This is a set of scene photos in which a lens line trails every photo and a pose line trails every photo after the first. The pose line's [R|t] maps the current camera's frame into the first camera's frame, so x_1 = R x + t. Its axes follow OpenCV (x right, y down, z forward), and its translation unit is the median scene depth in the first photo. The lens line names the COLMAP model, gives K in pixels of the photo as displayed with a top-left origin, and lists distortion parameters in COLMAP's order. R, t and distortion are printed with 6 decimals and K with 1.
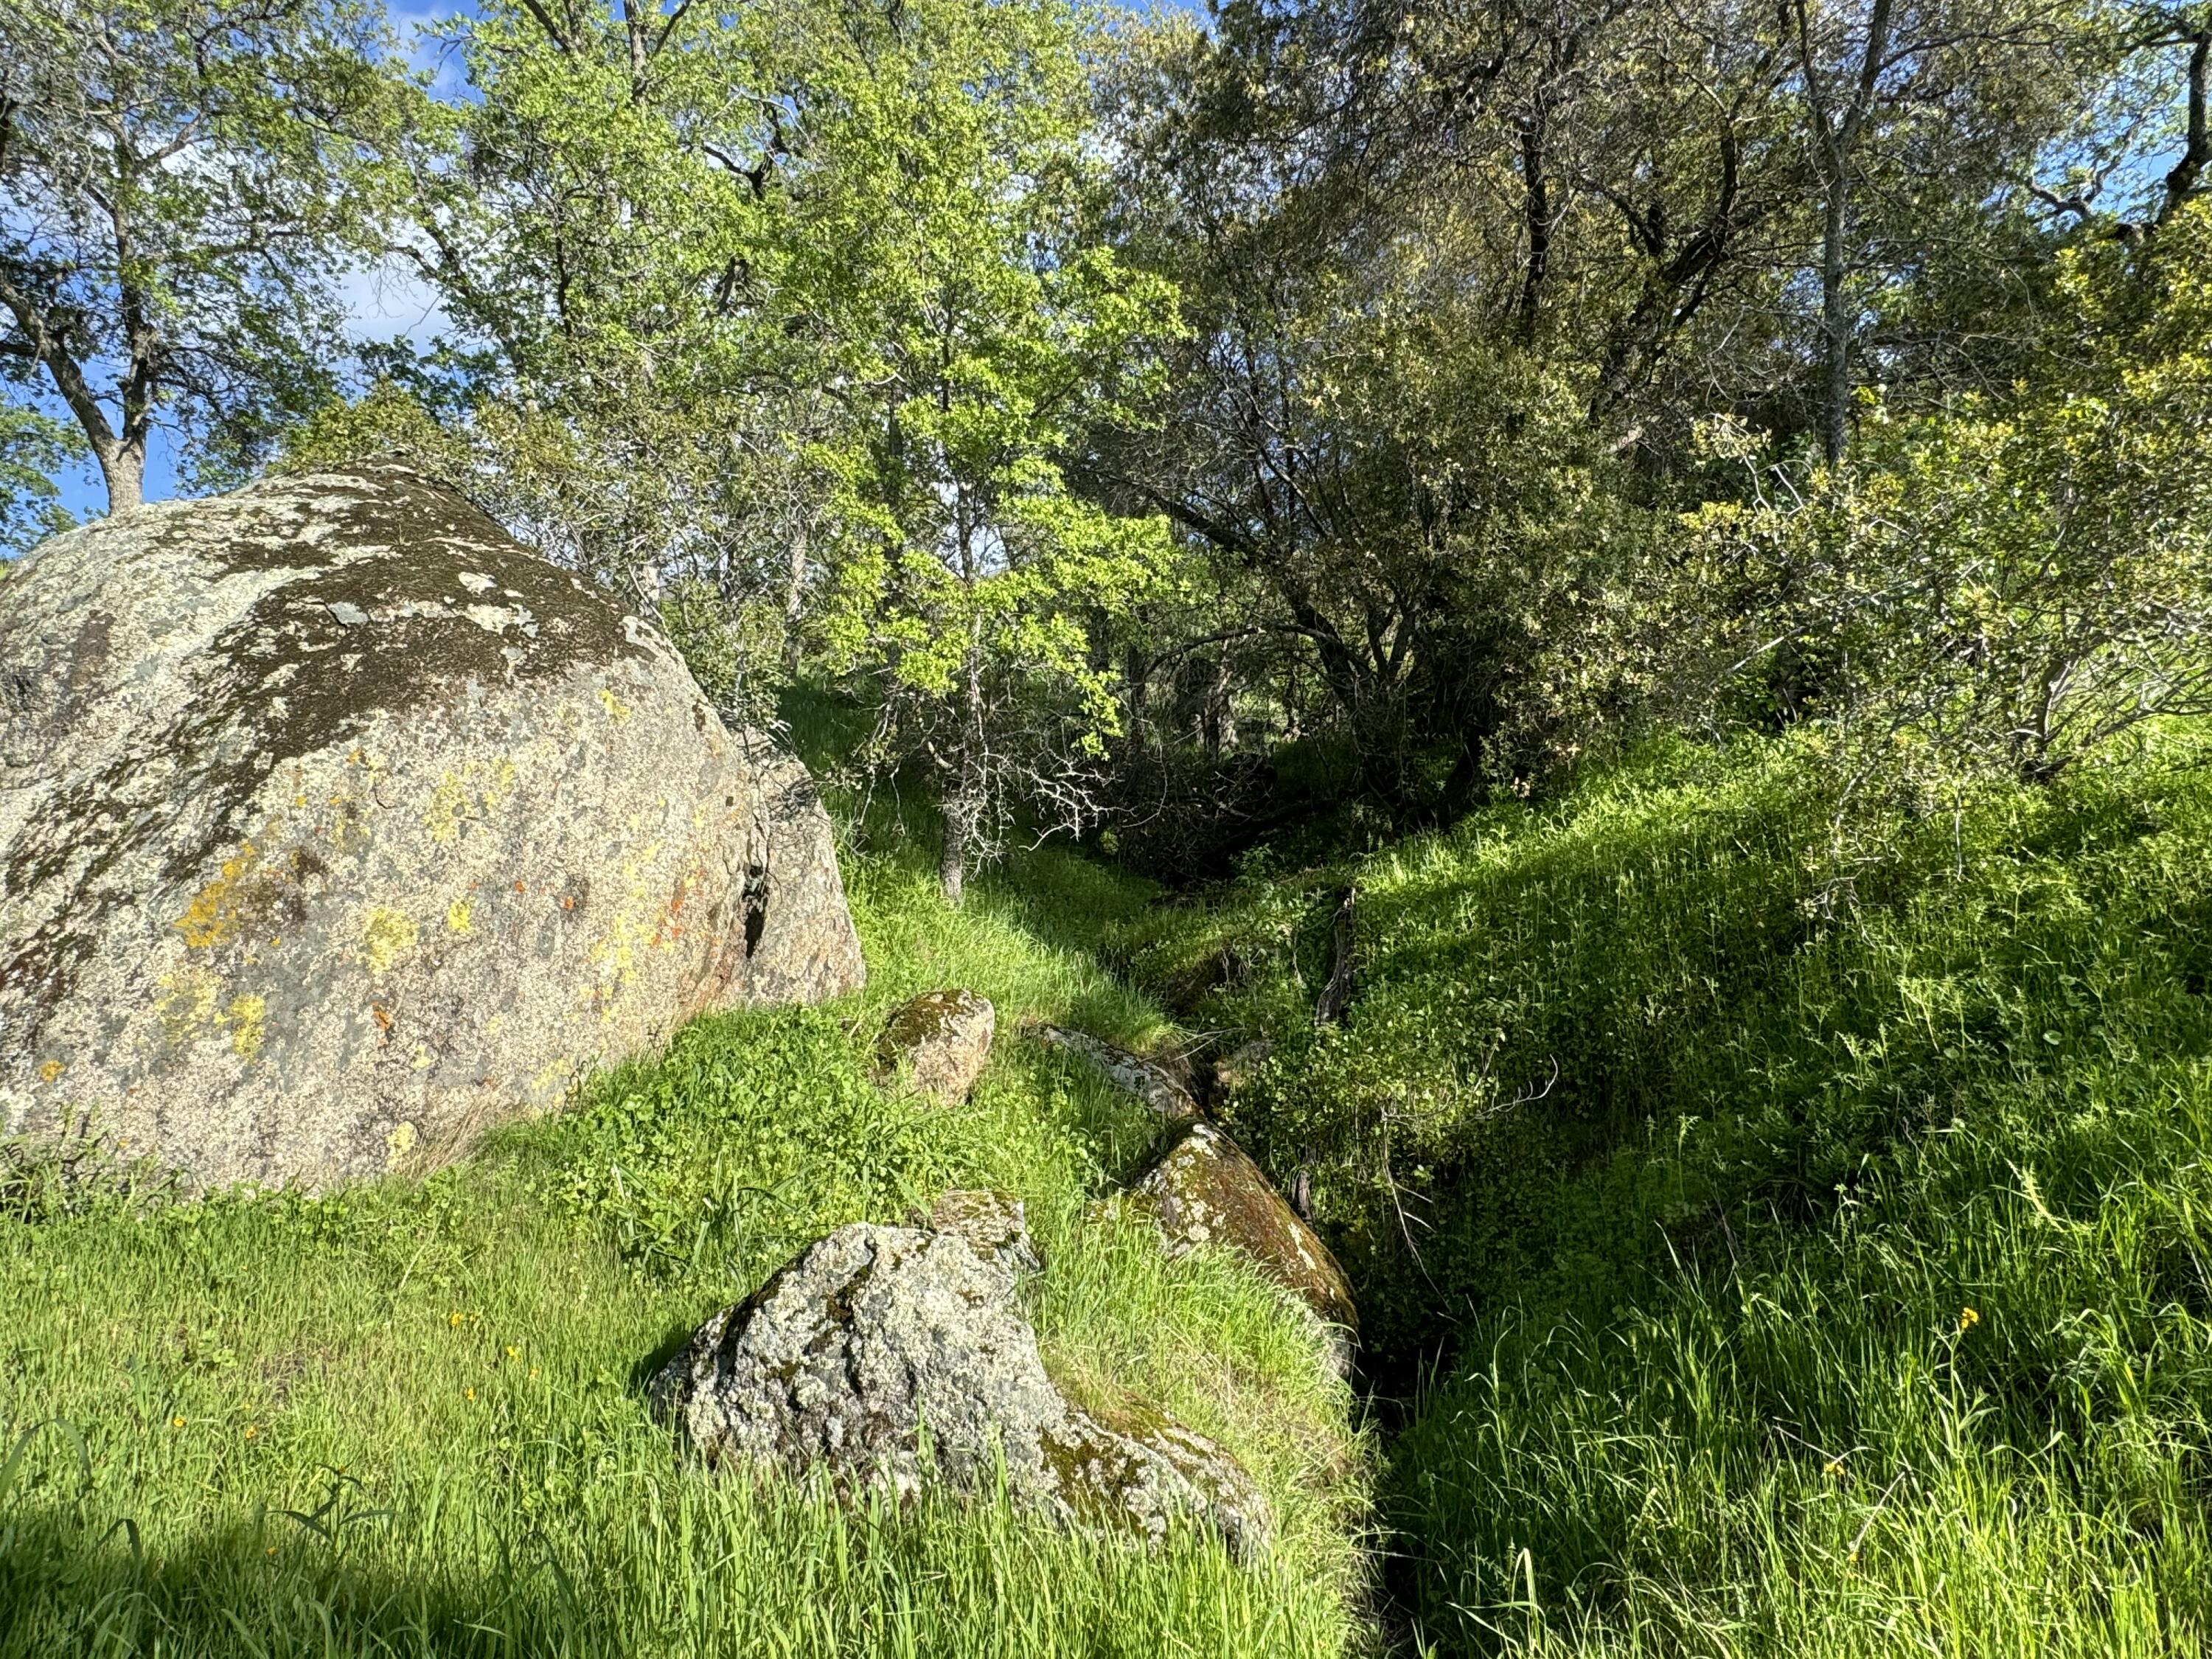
lens RADIAL K [[1194.5, 0, 1100.7], [0, 1194.5, 826.9], [0, 0, 1]] dist [0.000423, 0.000011]
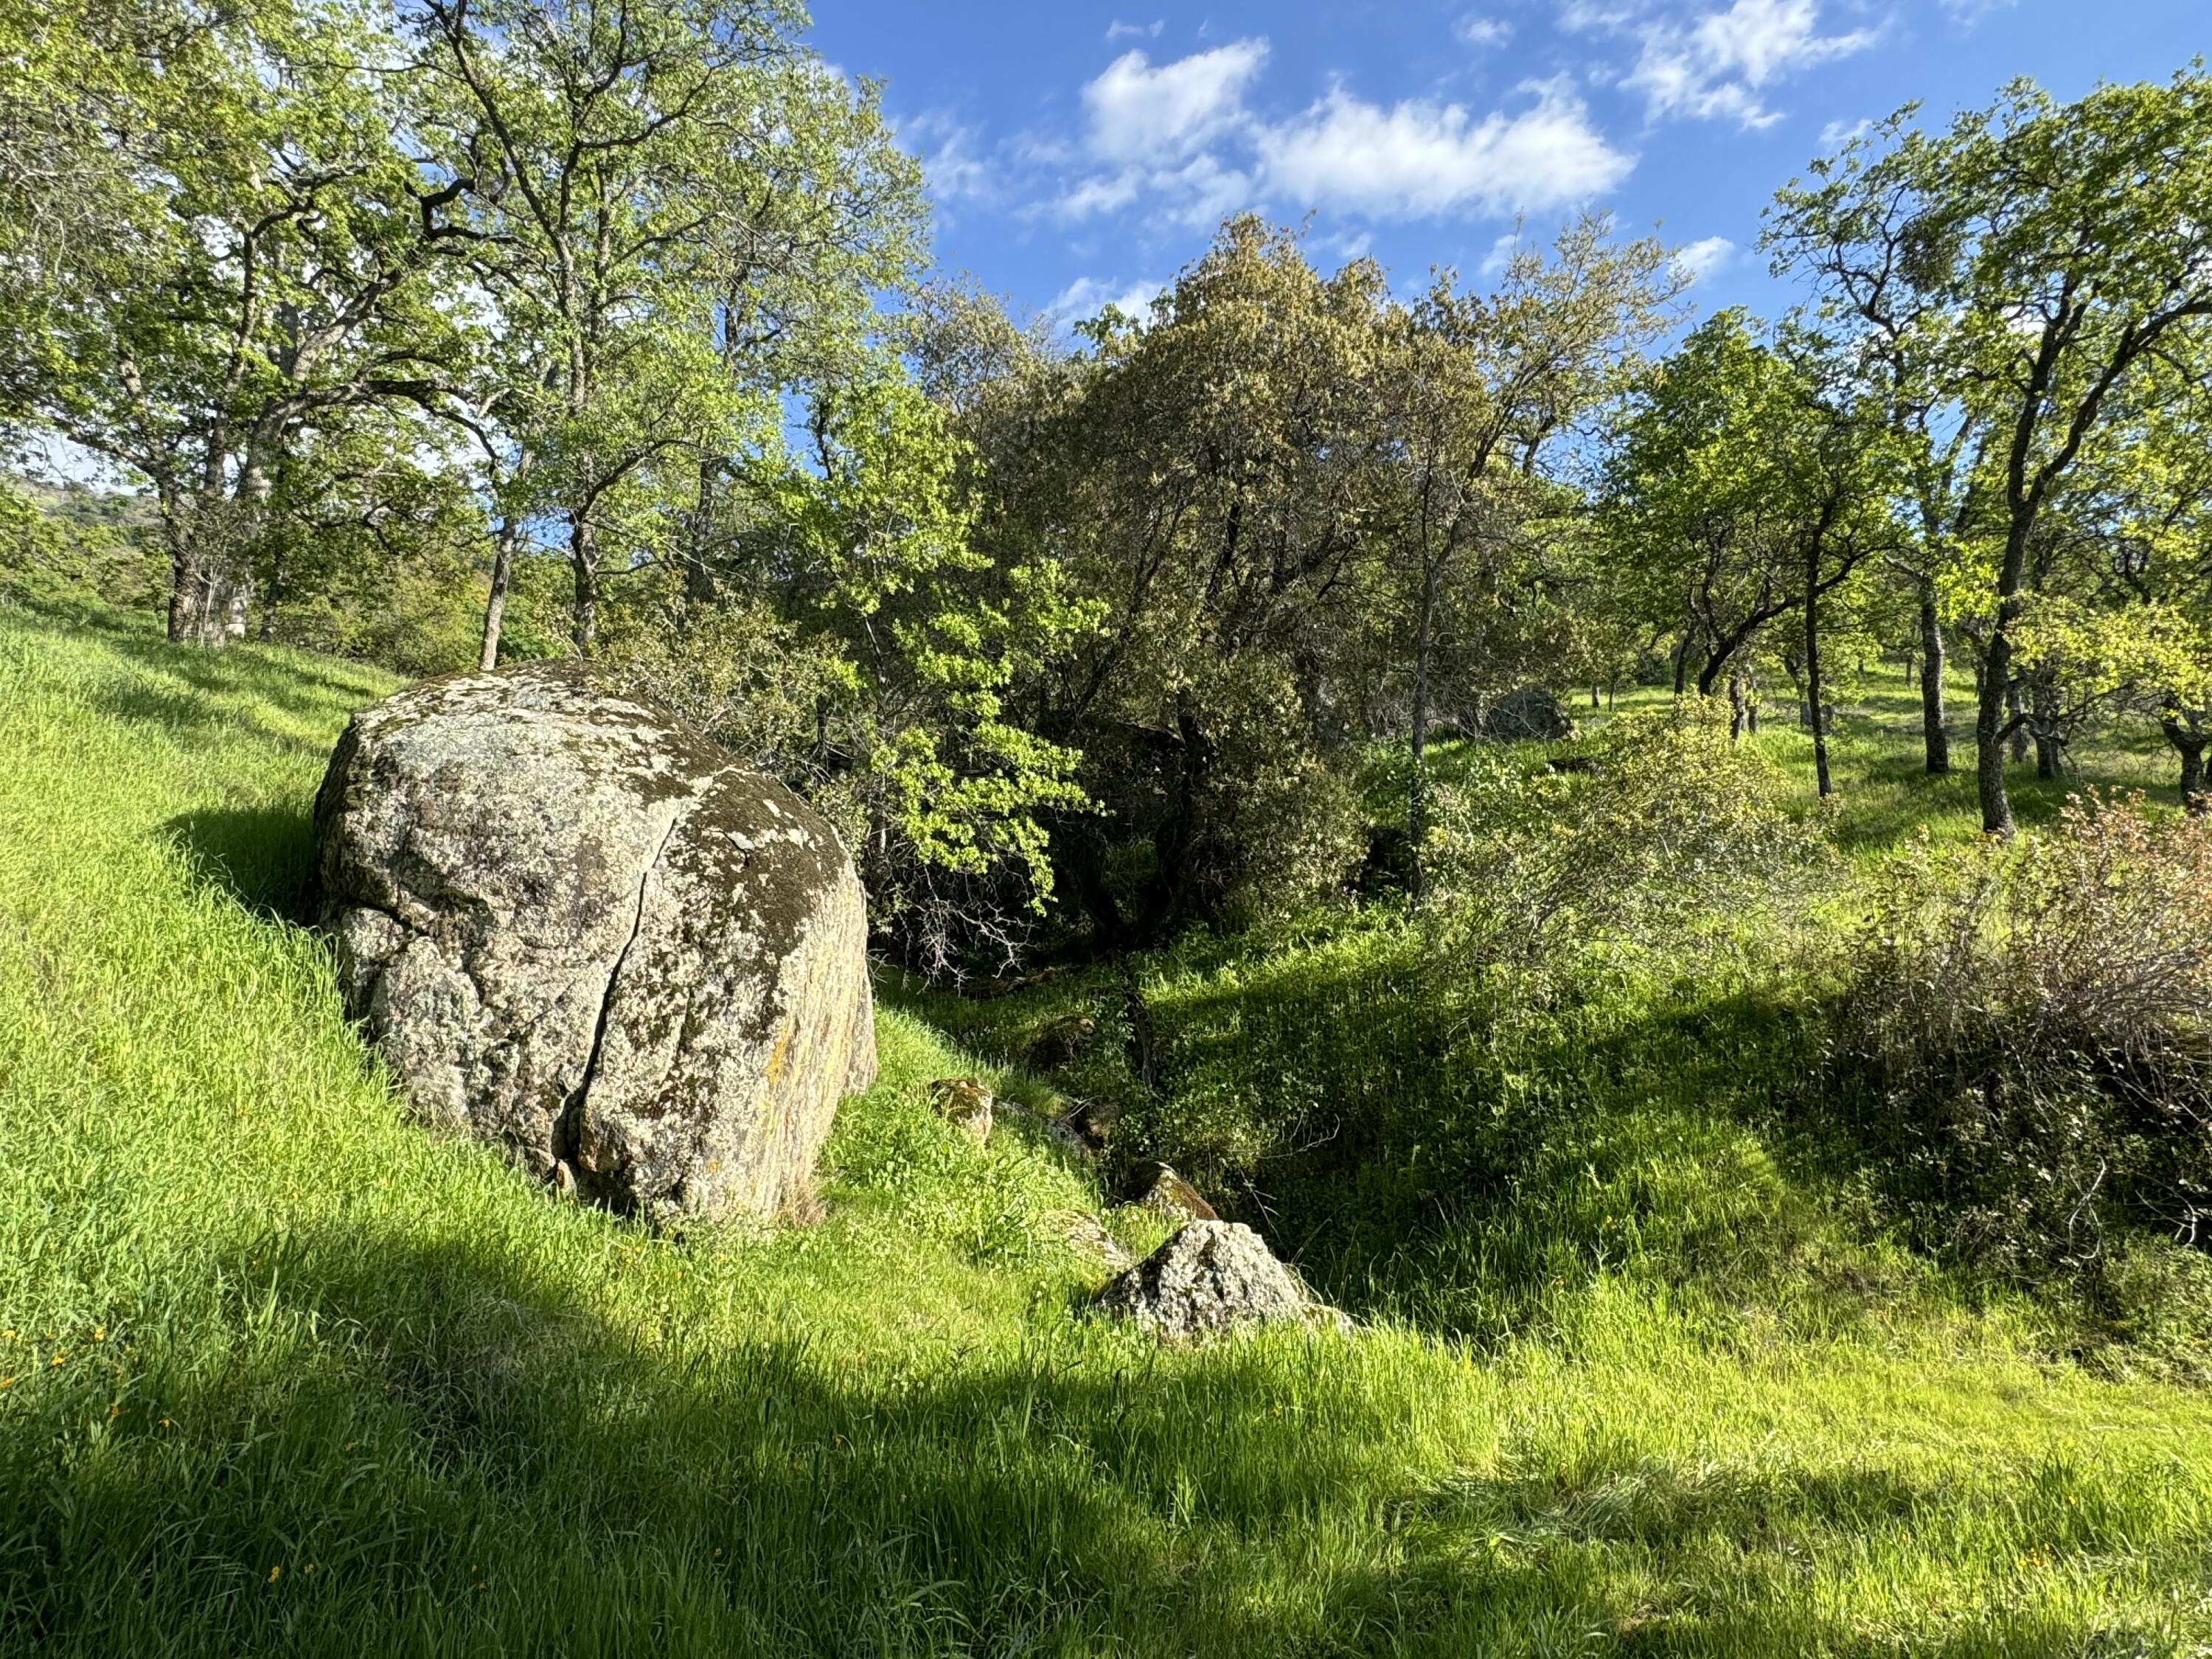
lens RADIAL K [[1194.5, 0, 1112.9], [0, 1194.5, 830.0], [0, 0, 1]] dist [0.000423, 0.000011]
pose [[0.880454, 0.079035, 0.467498, -1.110675], [-0.071338, 0.996867, -0.034176, -0.211831], [-0.468734, -0.003259, 0.883333, -0.614242]]
